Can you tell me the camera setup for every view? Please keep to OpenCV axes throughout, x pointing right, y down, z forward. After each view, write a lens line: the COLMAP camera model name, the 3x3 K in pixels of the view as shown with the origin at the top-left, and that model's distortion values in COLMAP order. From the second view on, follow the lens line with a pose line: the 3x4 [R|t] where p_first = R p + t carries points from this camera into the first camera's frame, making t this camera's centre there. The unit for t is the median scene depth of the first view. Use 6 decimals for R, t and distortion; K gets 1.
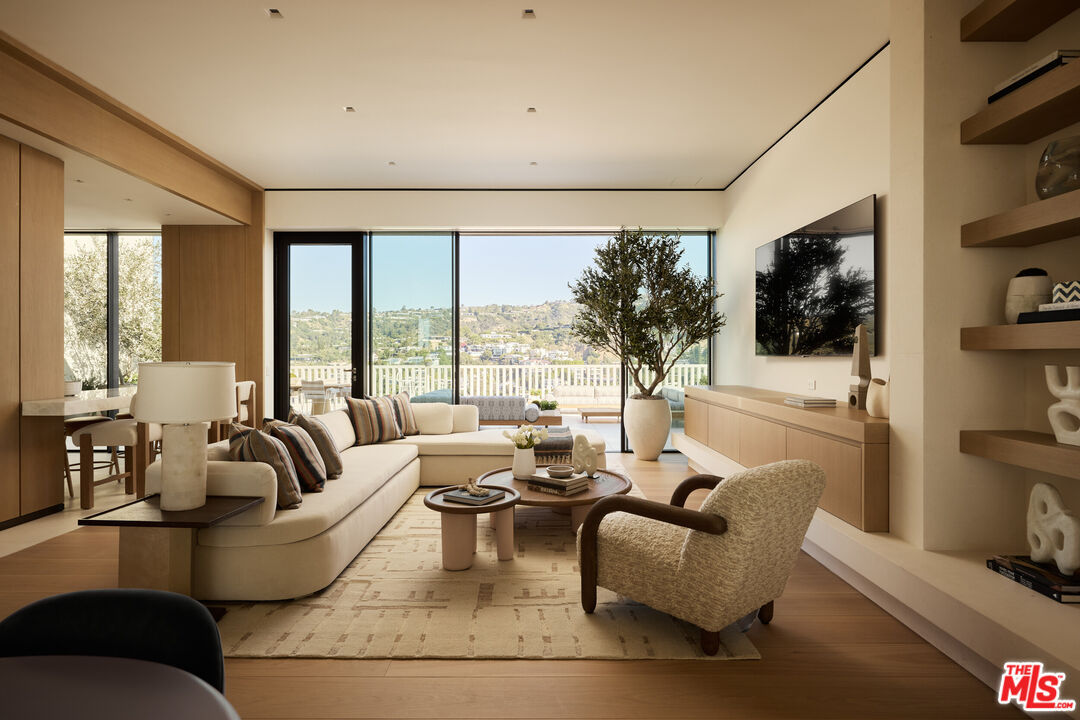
lens RADIAL K [[554.1, 0, 543.2], [0, 554.1, 353.0], [0, 0, 1]] dist [-0.003946, 0.001226]
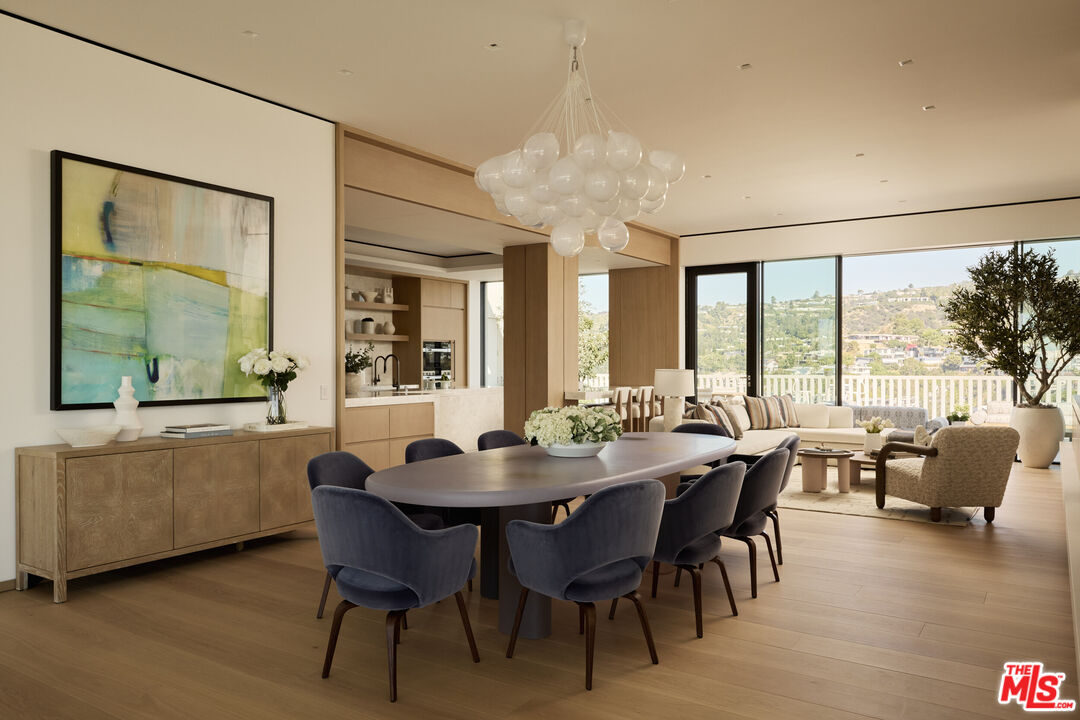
lens RADIAL K [[779.3, 0, 530.5], [0, 779.3, 363.8], [0, 0, 1]] dist [0.031237, -0.000770]
pose [[0.827003, 0.000928, -0.562196, 0.238030], [0.002029, 0.999987, 0.004636, -0.007924], [0.562193, -0.004974, 0.826991, -0.722642]]
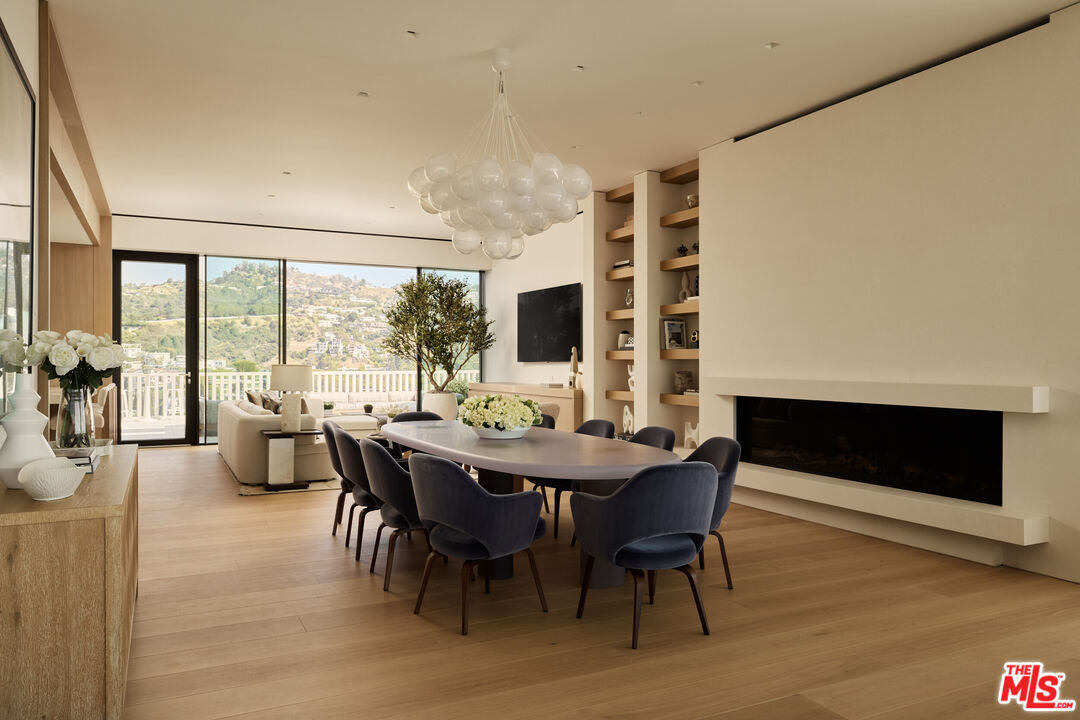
lens RADIAL K [[779.3, 0, 536.4], [0, 779.3, 358.7], [0, 0, 1]] dist [0.031237, -0.000770]
pose [[0.897803, 0.001875, 0.440392, -0.447591], [-0.002078, 0.999998, -0.000023, -0.003240], [-0.440392, -0.000895, 0.897805, -0.833103]]
